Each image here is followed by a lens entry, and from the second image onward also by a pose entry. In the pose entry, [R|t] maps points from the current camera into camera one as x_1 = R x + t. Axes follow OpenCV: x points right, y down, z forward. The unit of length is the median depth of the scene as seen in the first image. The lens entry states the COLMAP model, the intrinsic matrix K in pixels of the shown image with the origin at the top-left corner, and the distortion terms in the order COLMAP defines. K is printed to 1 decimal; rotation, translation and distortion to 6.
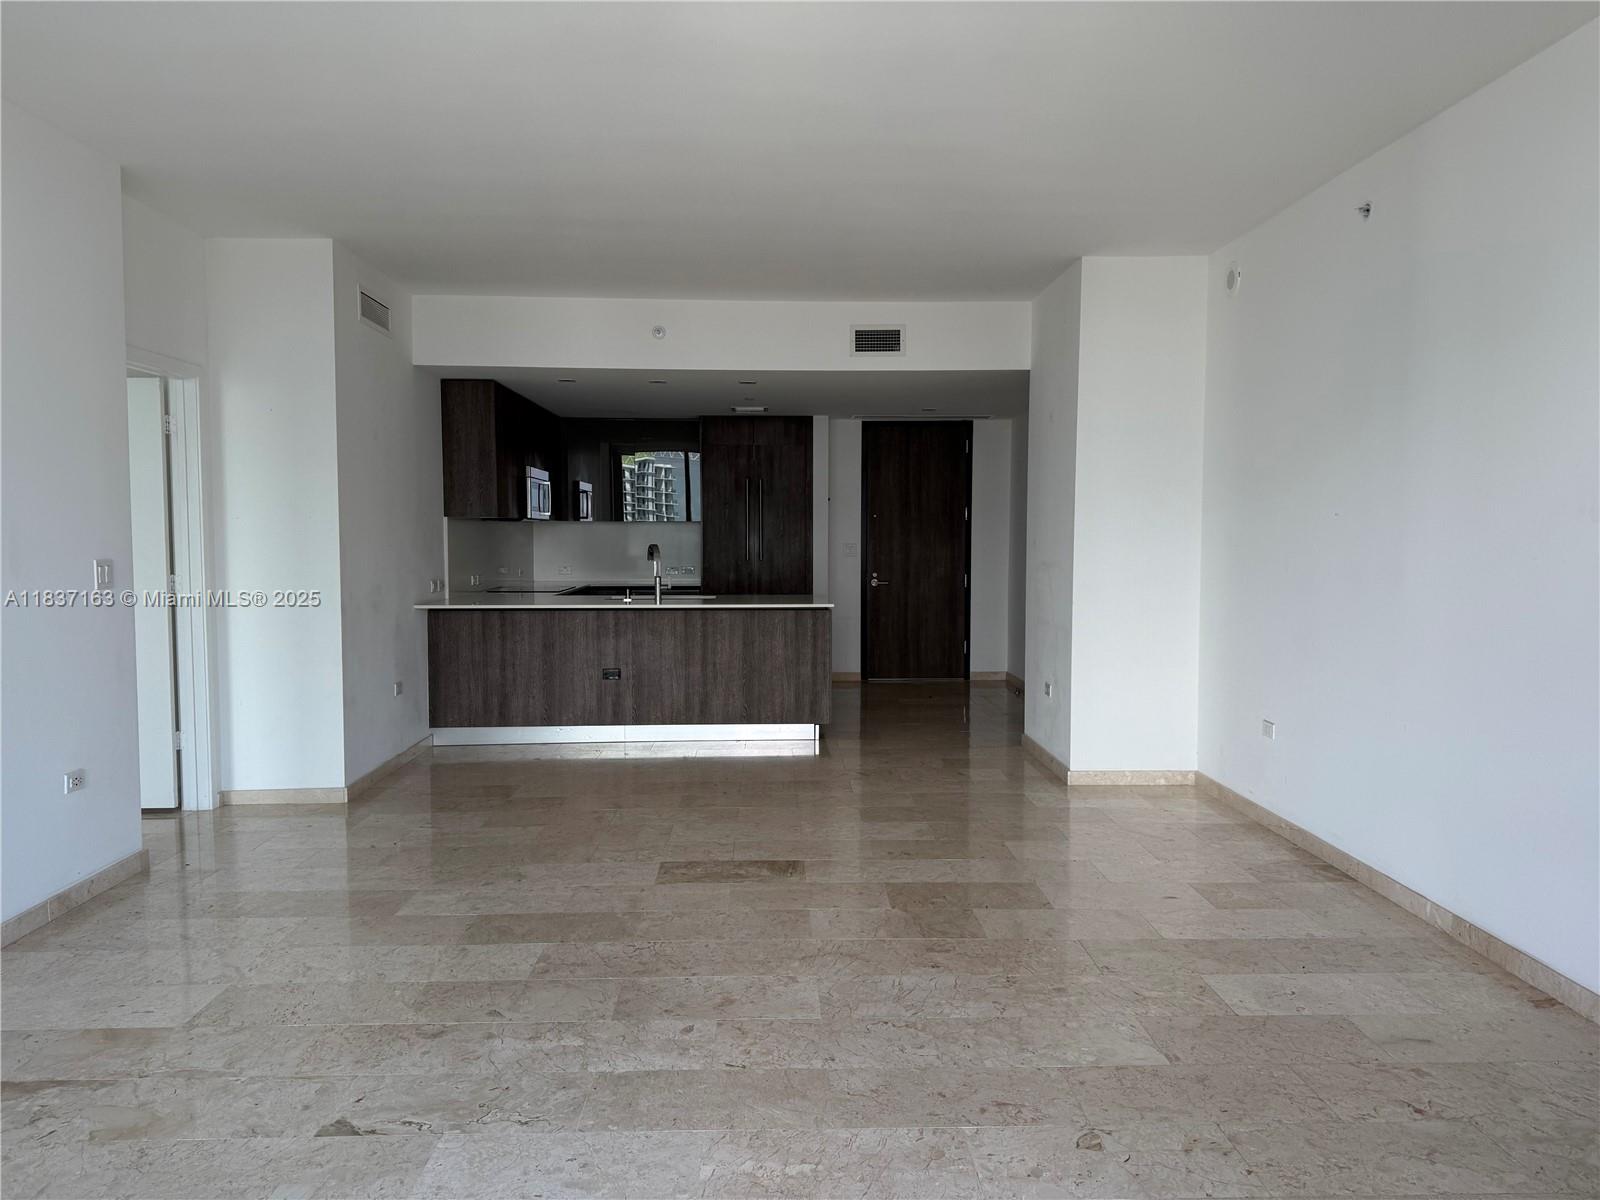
lens RADIAL K [[1116.5, 0, 808.1], [0, 1116.5, 590.4], [0, 0, 1]] dist [0.042816, -0.049418]
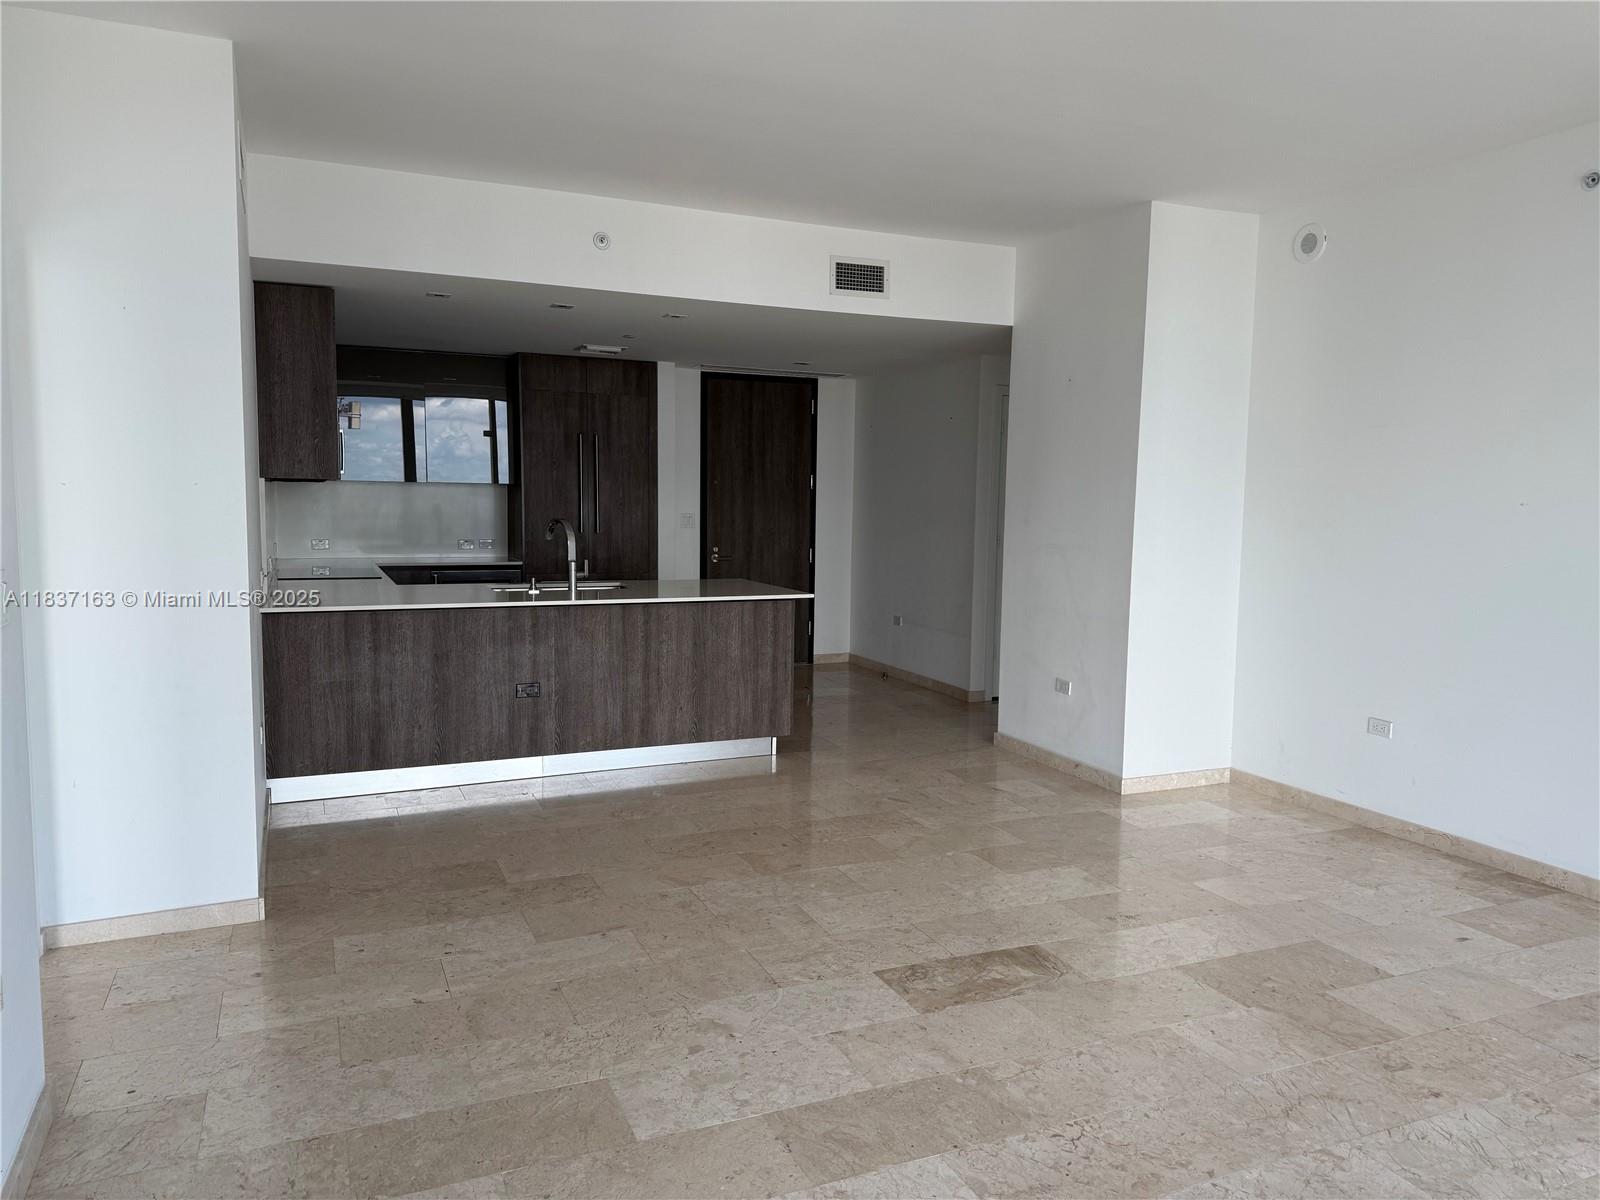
lens RADIAL K [[1116.5, 0, 784.6], [0, 1116.5, 597.1], [0, 0, 1]] dist [0.042816, -0.049418]
pose [[0.929422, -0.021793, 0.368376, -0.293422], [0.004526, 0.998853, 0.047673, -0.024485], [-0.368992, -0.042641, 0.928454, 0.228249]]
